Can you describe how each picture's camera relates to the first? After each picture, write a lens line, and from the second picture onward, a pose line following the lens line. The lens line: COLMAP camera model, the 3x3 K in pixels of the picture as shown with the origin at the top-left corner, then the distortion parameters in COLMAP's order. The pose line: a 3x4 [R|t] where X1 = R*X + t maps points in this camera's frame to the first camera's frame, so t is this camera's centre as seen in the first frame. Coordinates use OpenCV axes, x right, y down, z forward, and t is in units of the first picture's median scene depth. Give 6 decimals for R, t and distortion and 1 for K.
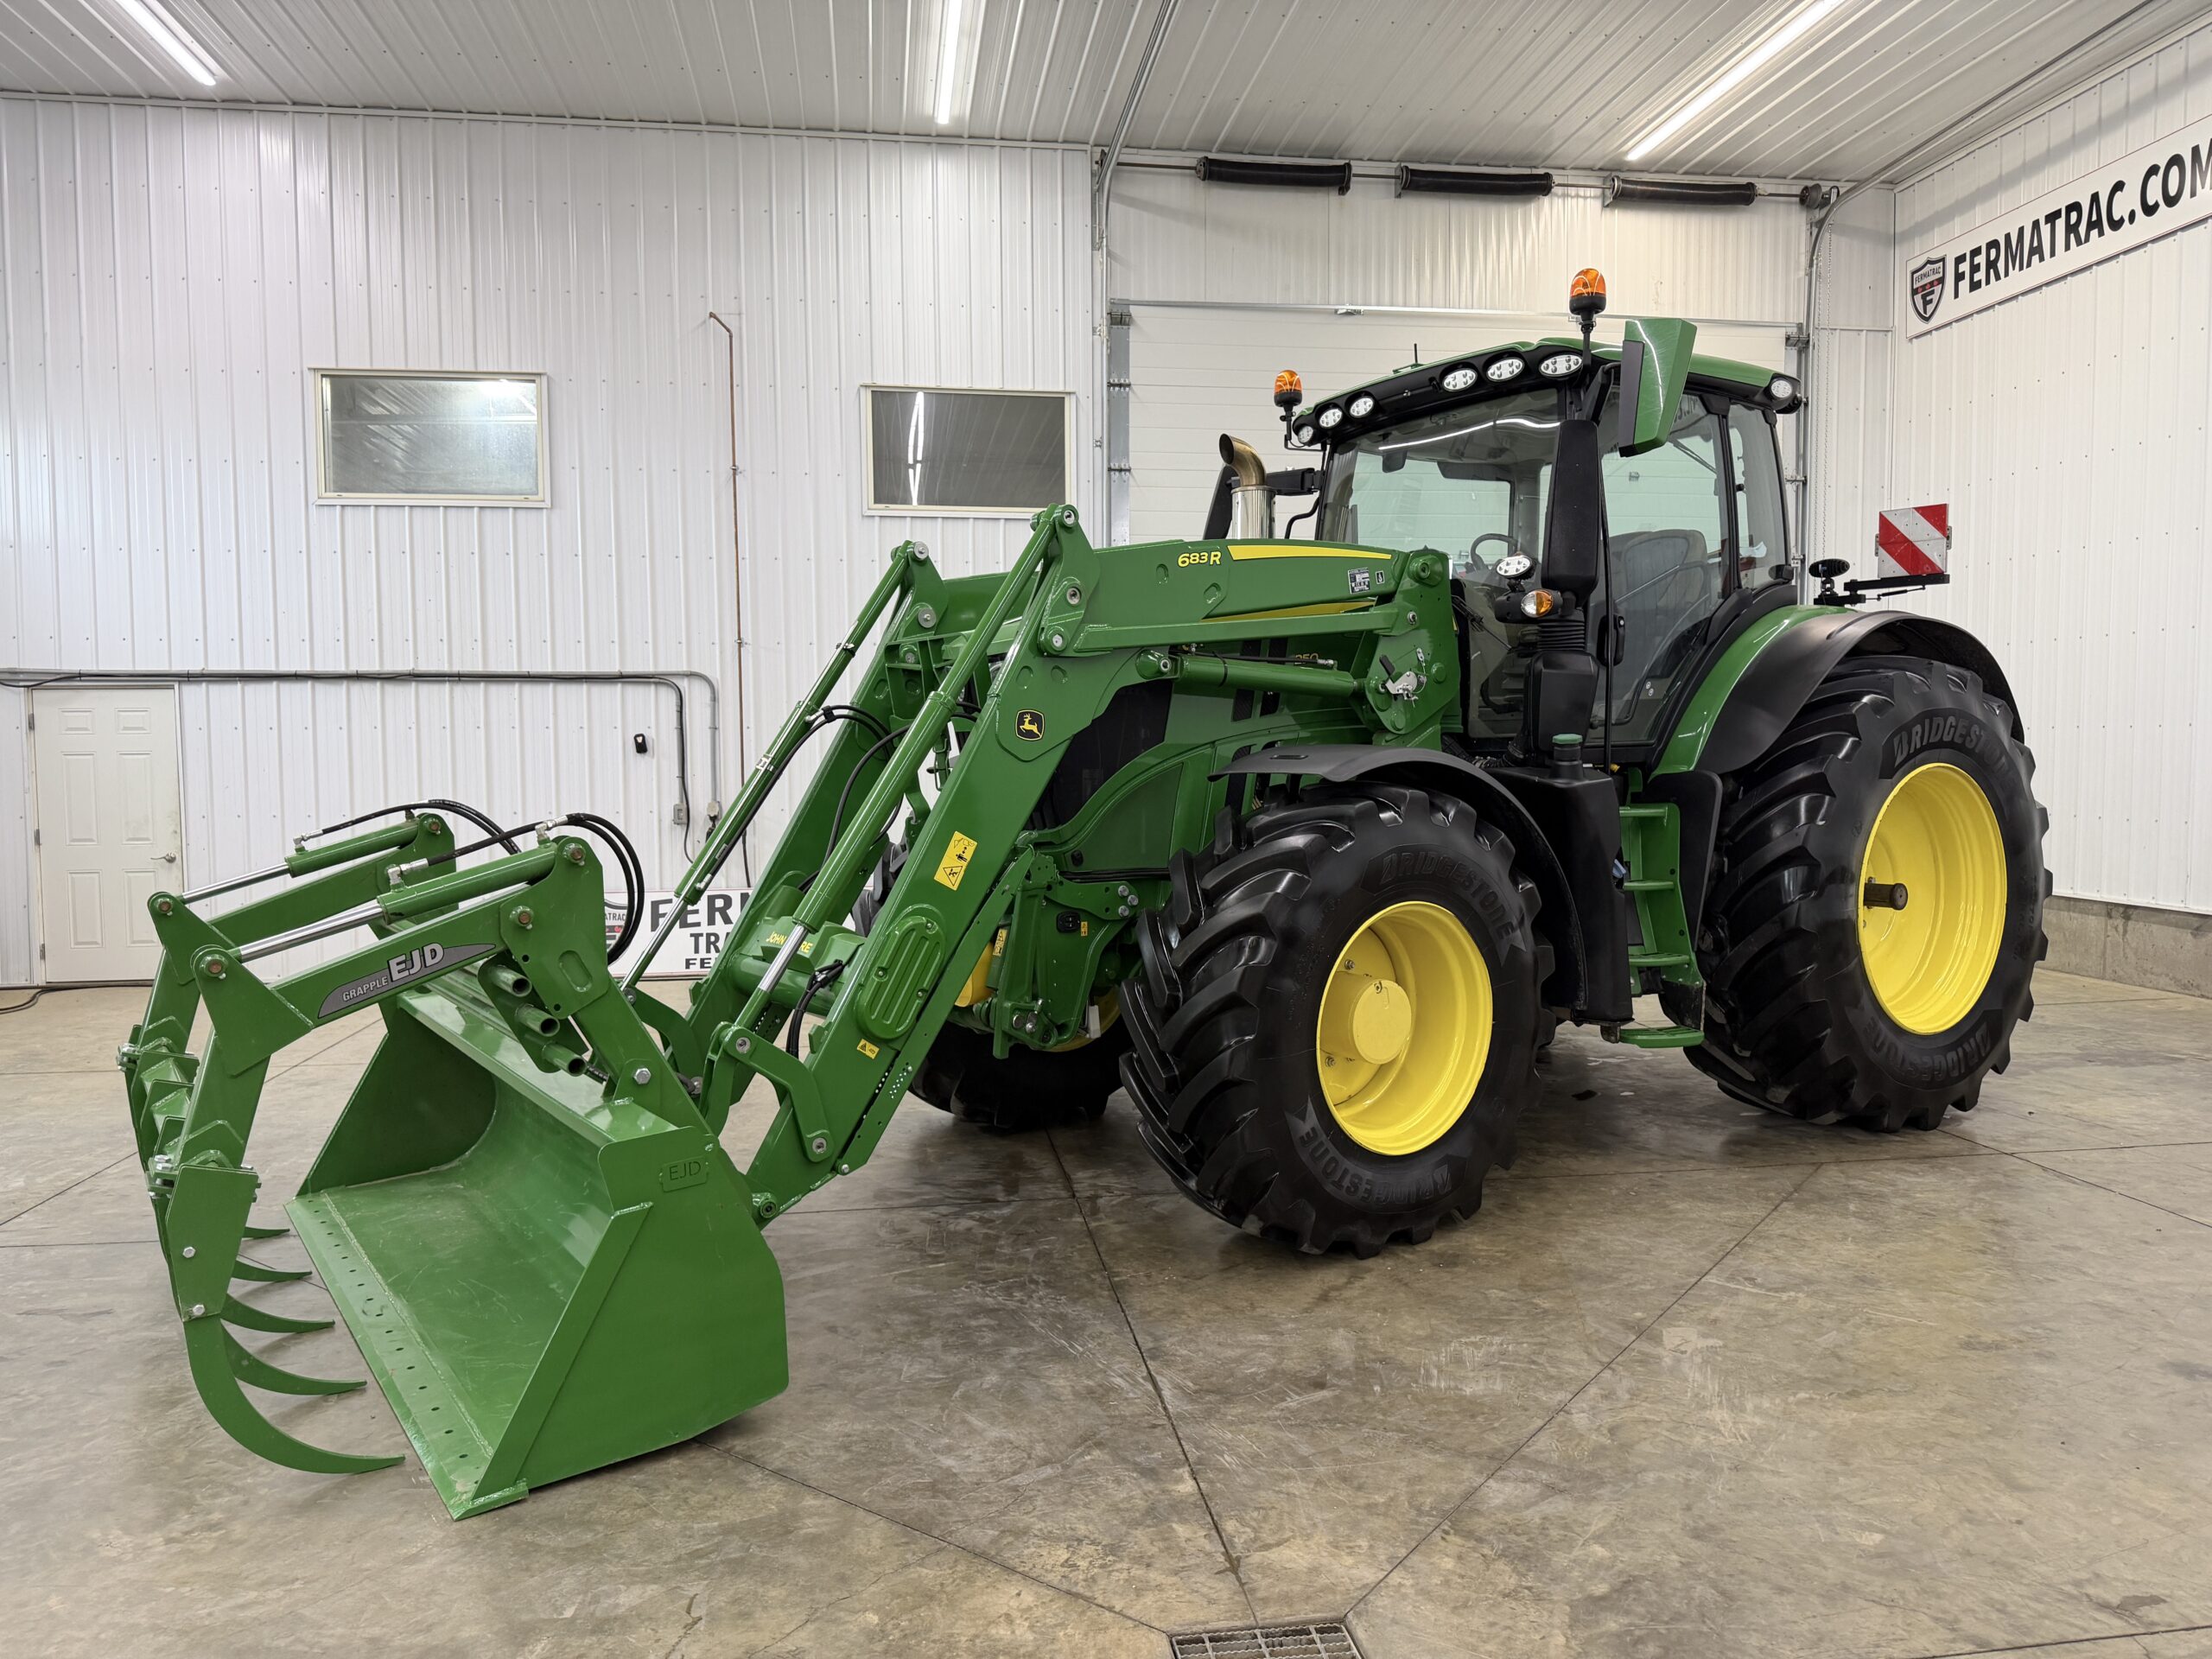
lens RADIAL K [[1535.0, 0, 1106.0], [0, 1535.0, 829.5], [0, 0, 1]] dist [0.060815, -0.081041]
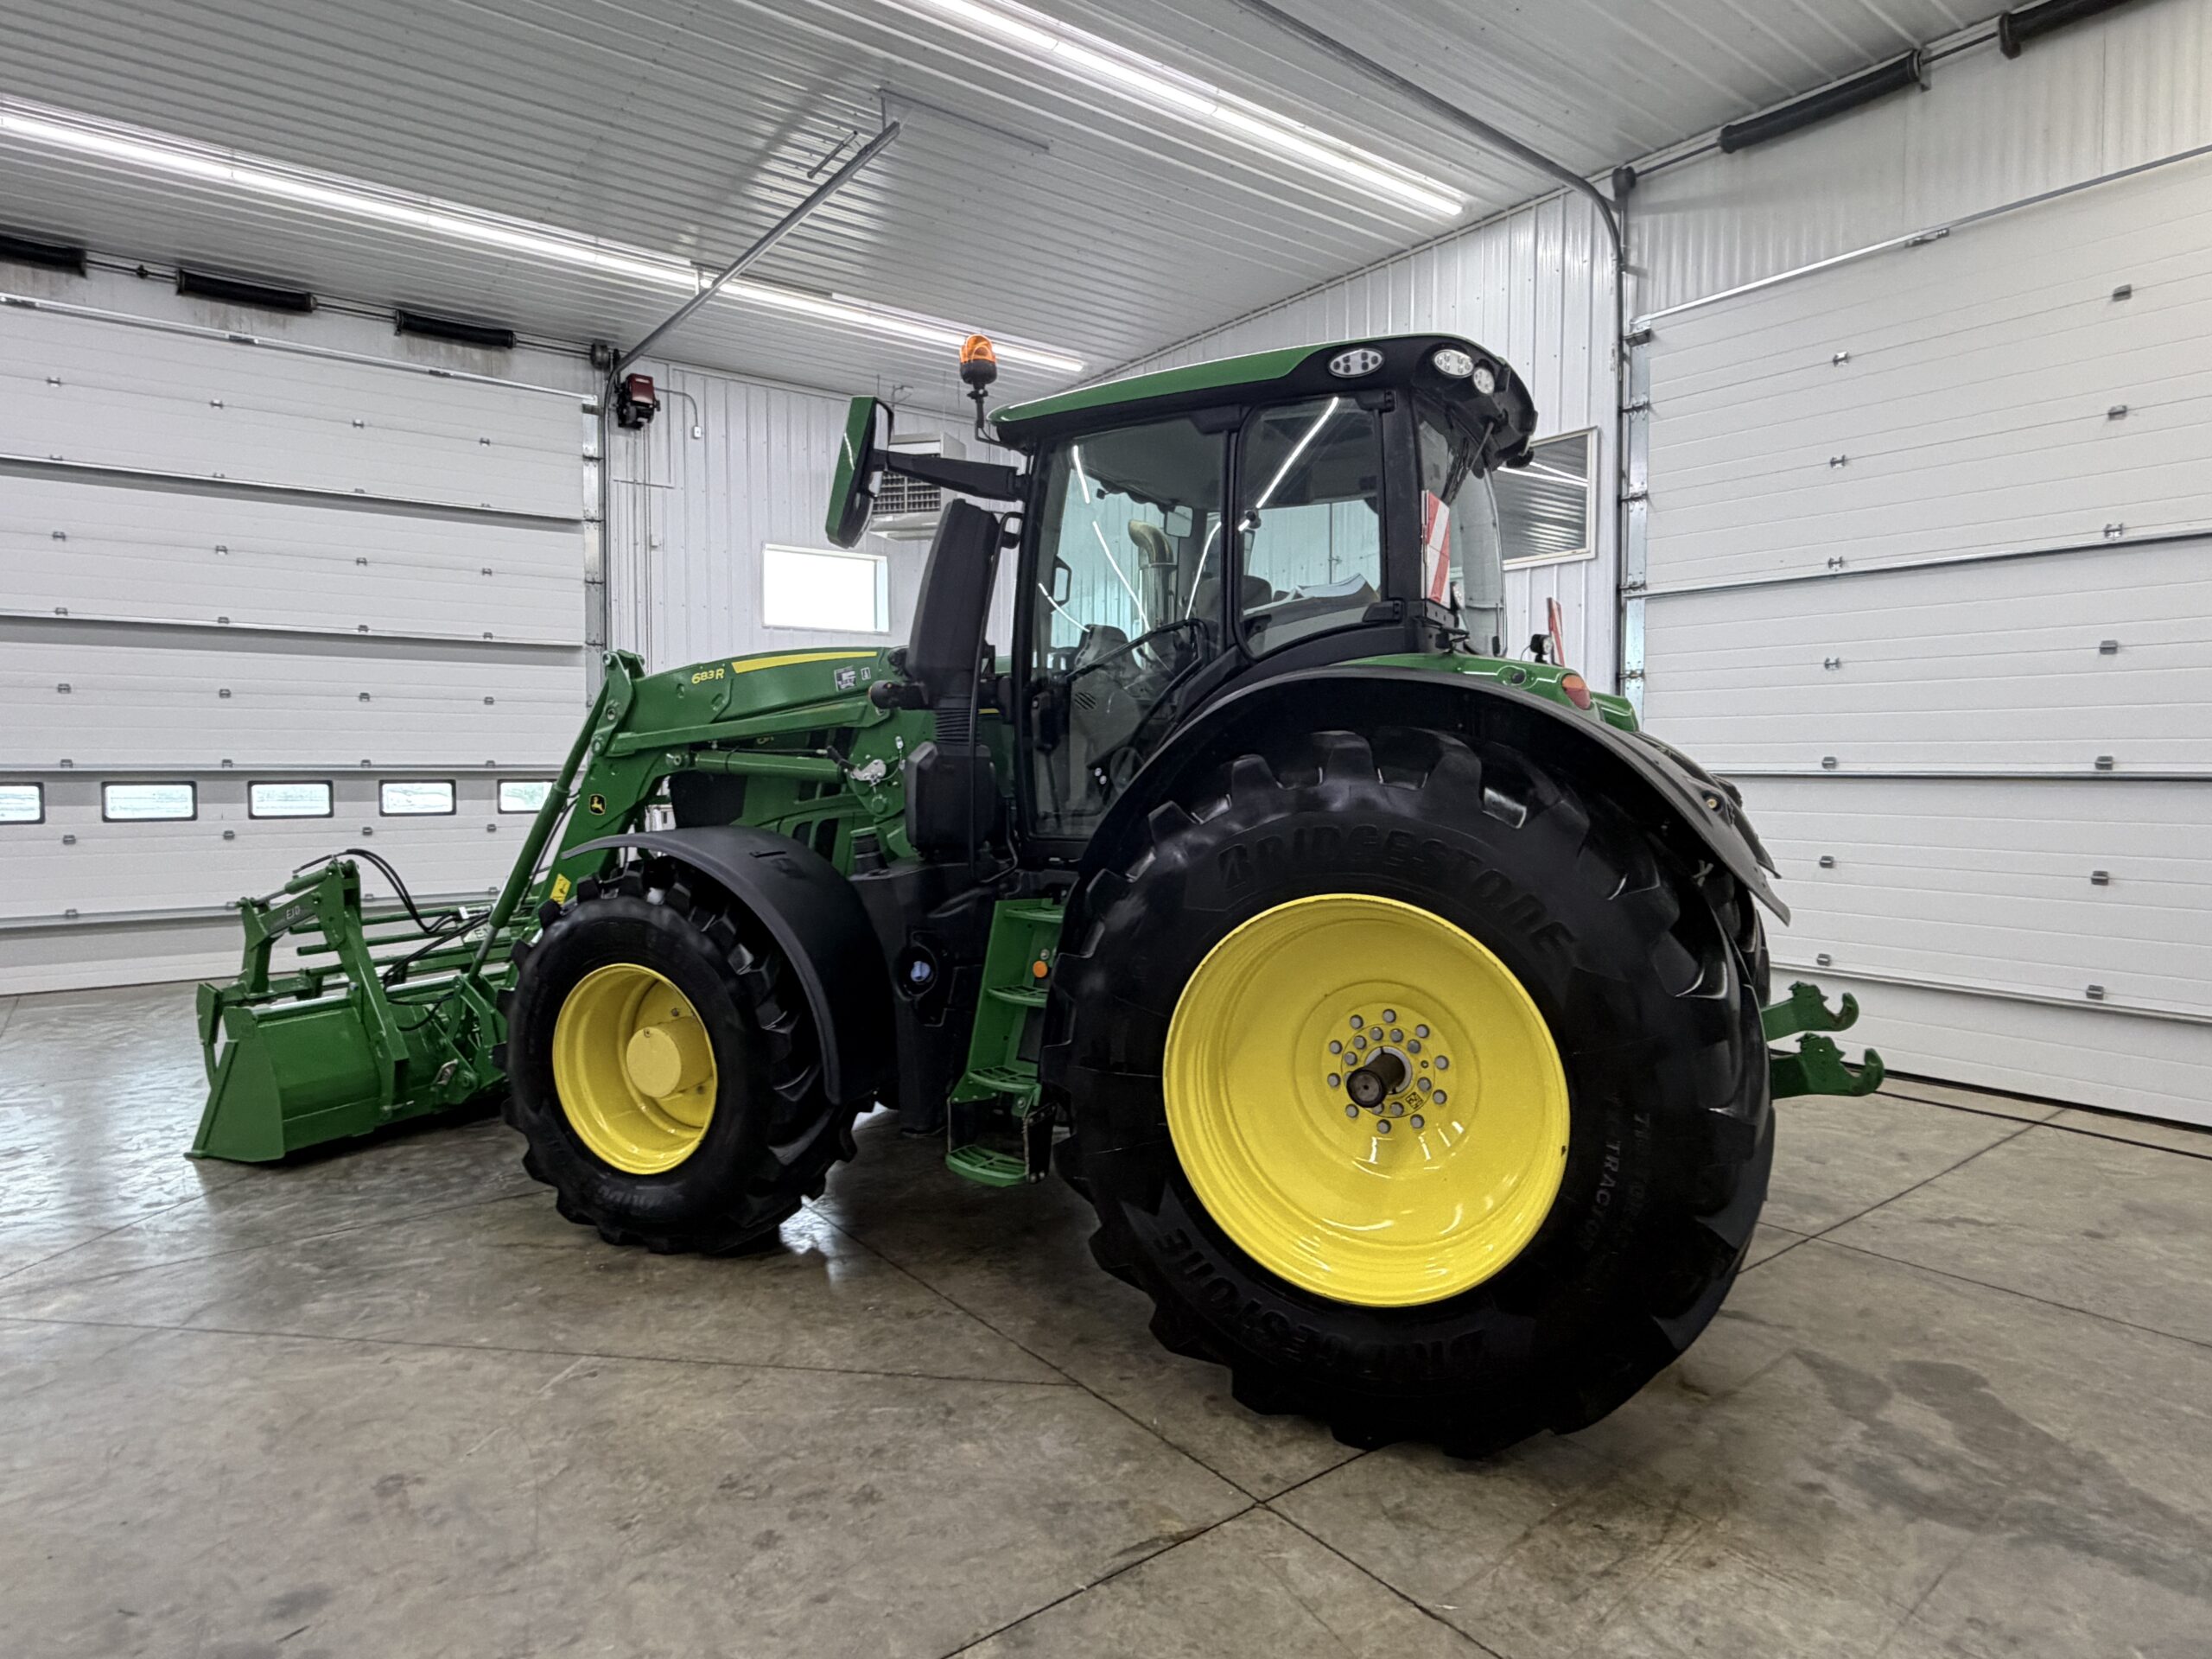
lens RADIAL K [[1261.8, 0, 1106.0], [0, 1261.8, 829.5], [0, 0, 1]] dist [-0.000607, 0.000657]
pose [[0.489698, 0.051406, -0.870375, 1.223612], [-0.049540, 0.998288, 0.031089, -0.105363], [0.870484, 0.027894, 0.491406, 0.834744]]
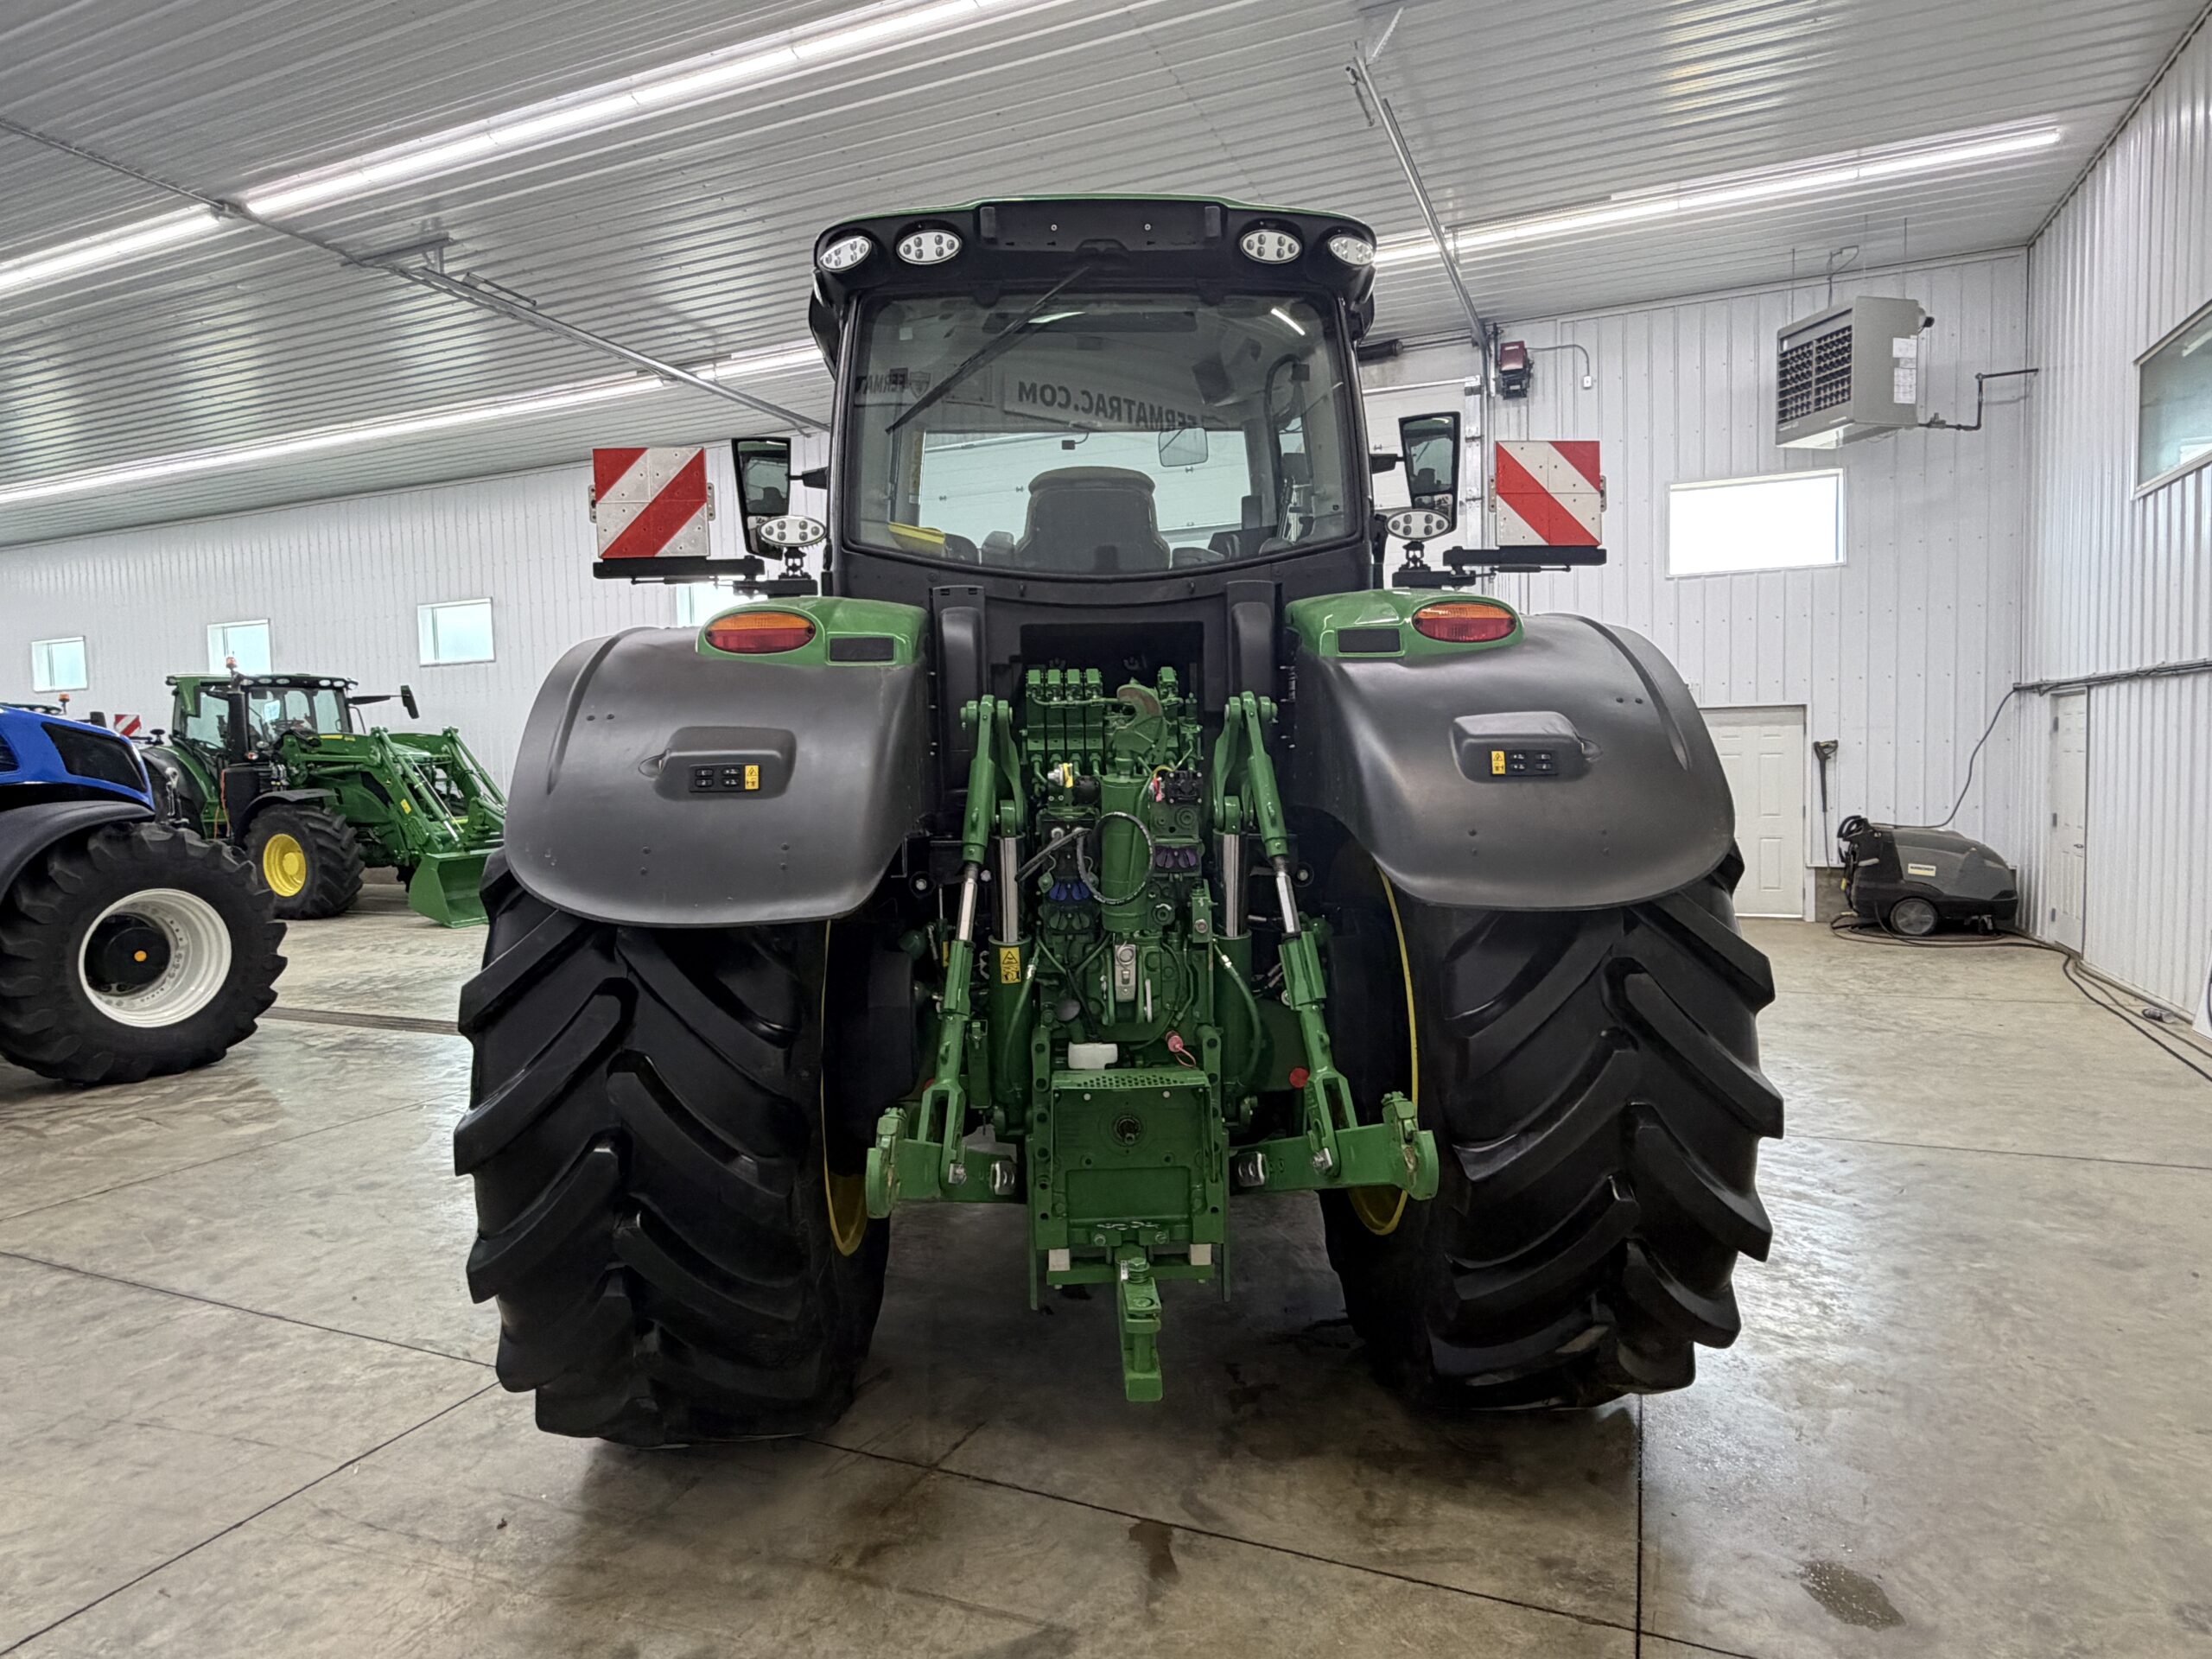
lens RADIAL K [[1274.4, 0, 1106.0], [0, 1274.4, 829.5], [0, 0, 1]] dist [0.002018, 0.000591]
pose [[-0.510303, 0.066594, -0.857413, 1.164557], [-0.020946, 0.995739, 0.089804, -0.137465], [0.859740, 0.063786, -0.506733, 1.897441]]
